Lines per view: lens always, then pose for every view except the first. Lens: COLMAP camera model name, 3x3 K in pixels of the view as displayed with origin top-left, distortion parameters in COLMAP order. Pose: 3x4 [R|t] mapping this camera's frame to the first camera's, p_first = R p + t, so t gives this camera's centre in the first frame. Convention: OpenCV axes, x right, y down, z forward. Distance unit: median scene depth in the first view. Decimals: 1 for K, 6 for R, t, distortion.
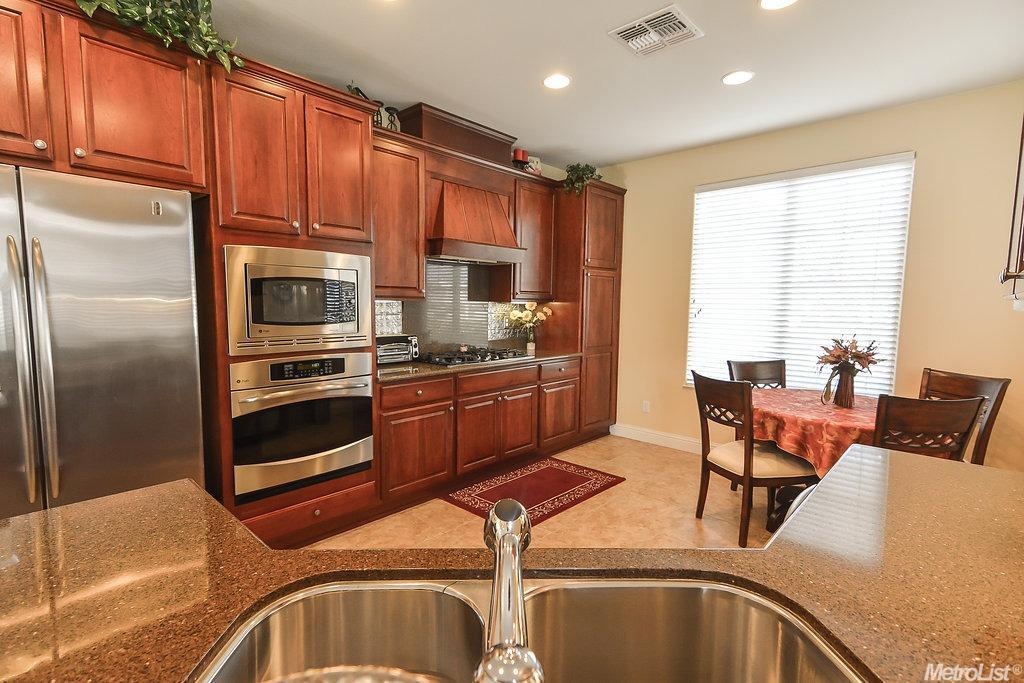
lens RADIAL K [[478.8, 0, 508.9], [0, 478.8, 342.7], [0, 0, 1]] dist [0.009065, -0.002081]
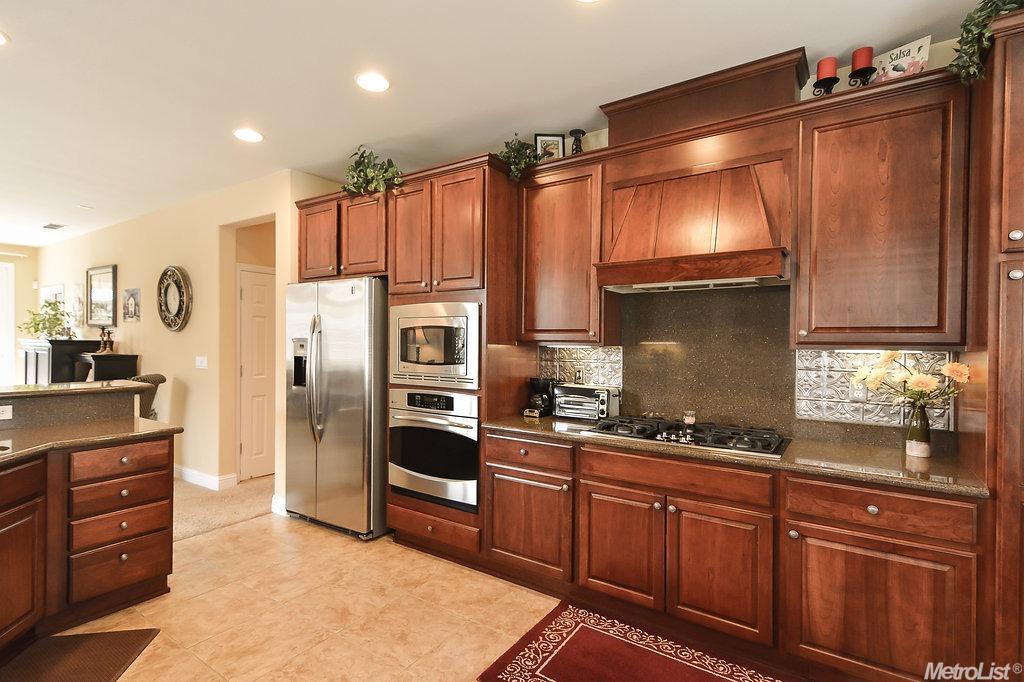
lens RADIAL K [[478.8, 0, 511.6], [0, 478.8, 346.7], [0, 0, 1]] dist [0.009065, -0.002081]
pose [[0.156963, -0.007838, -0.987573, 0.575883], [-0.097248, 0.994986, -0.023353, -0.053225], [0.982805, 0.099705, 0.155414, 0.725428]]
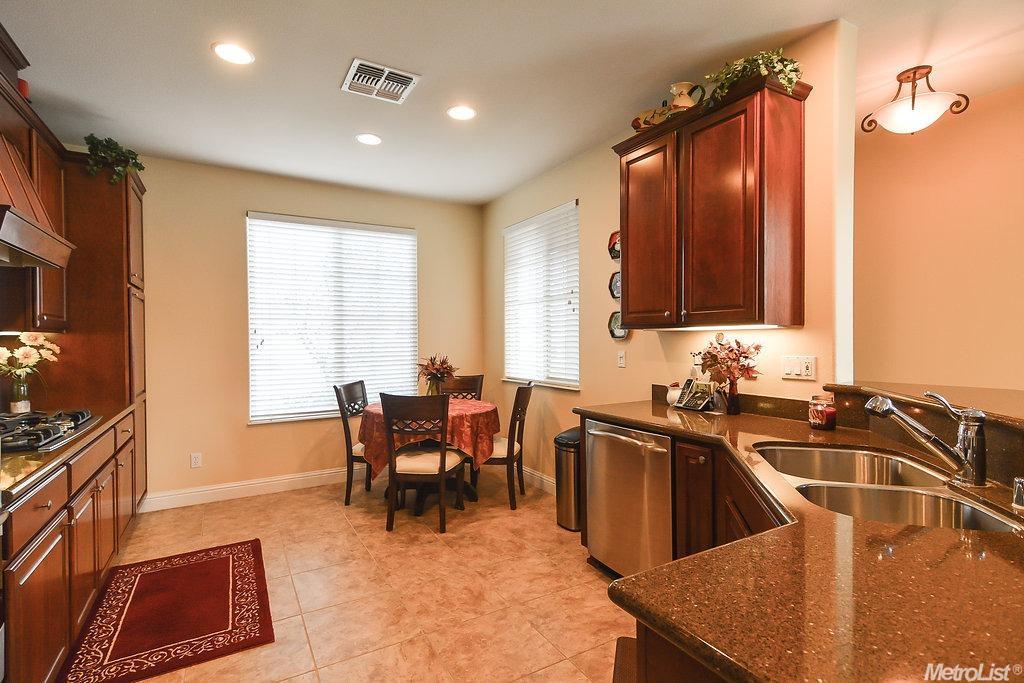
lens RADIAL K [[478.8, 0, 508.7], [0, 478.8, 342.9], [0, 0, 1]] dist [0.009065, -0.002081]
pose [[0.284753, -0.019859, 0.958395, -0.469386], [0.093749, 0.995570, -0.007225, -0.014732], [-0.954006, 0.091906, 0.285353, 0.325755]]
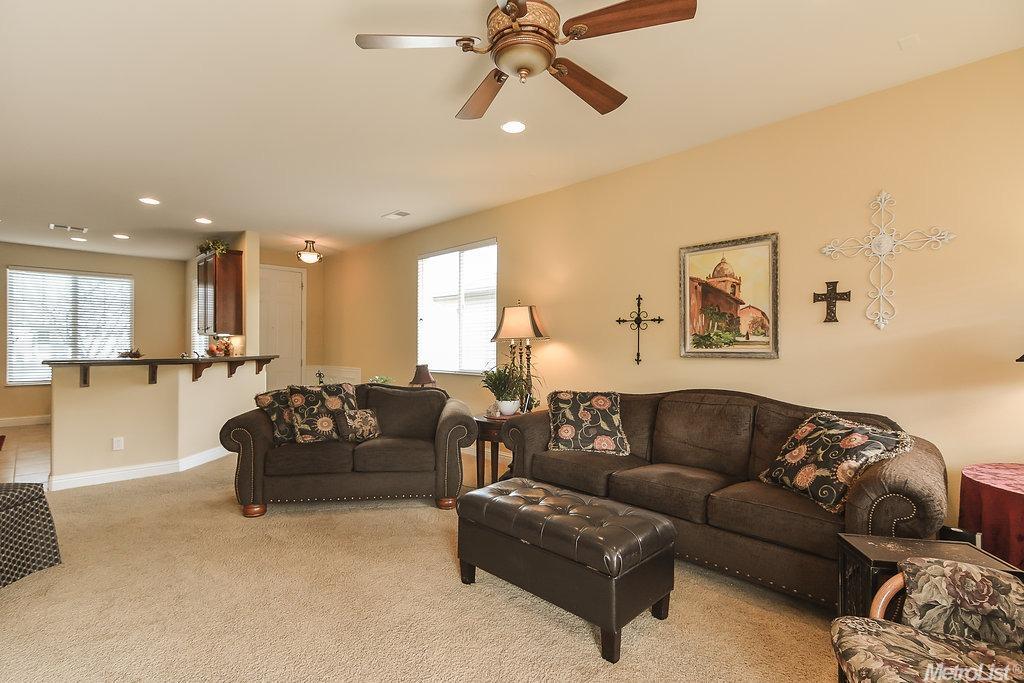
lens RADIAL K [[478.8, 0, 516.3], [0, 478.8, 344.5], [0, 0, 1]] dist [0.009065, -0.002081]
pose [[0.030726, -0.011462, 0.999462, -1.525975], [0.089902, 0.995913, 0.008658, 0.108312], [-0.995477, 0.089588, 0.031631, -0.974420]]
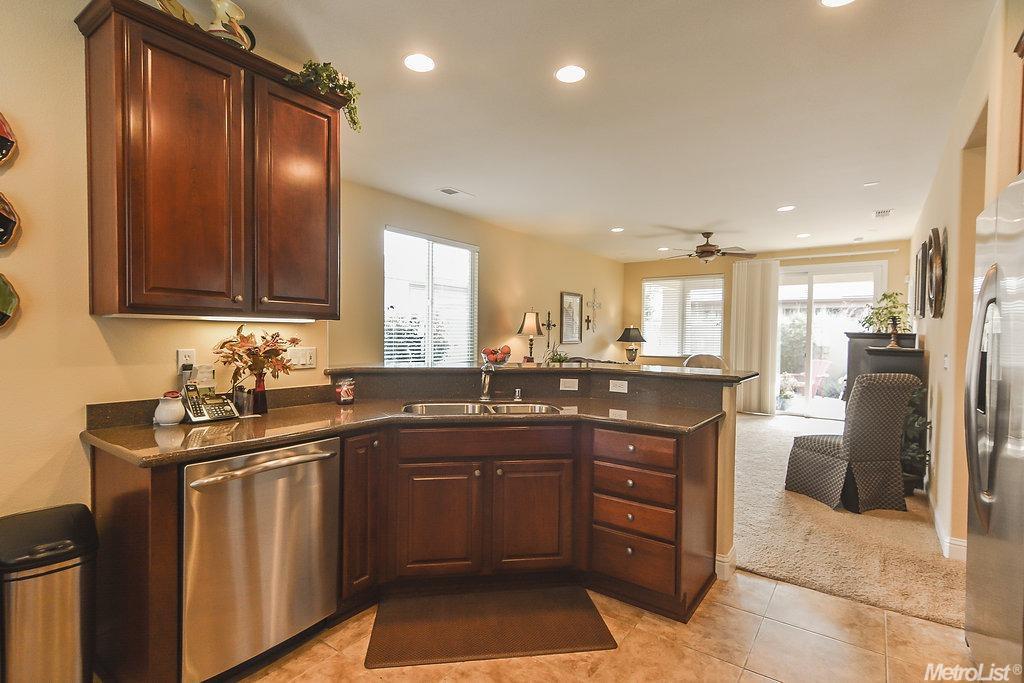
lens RADIAL K [[478.8, 0, 510.9], [0, 478.8, 341.6], [0, 0, 1]] dist [0.009065, -0.002081]
pose [[-0.994639, -0.023436, -0.100720, 0.049075], [-0.034152, 0.993777, 0.106026, -0.064596], [0.097608, 0.108897, -0.989249, 0.917243]]
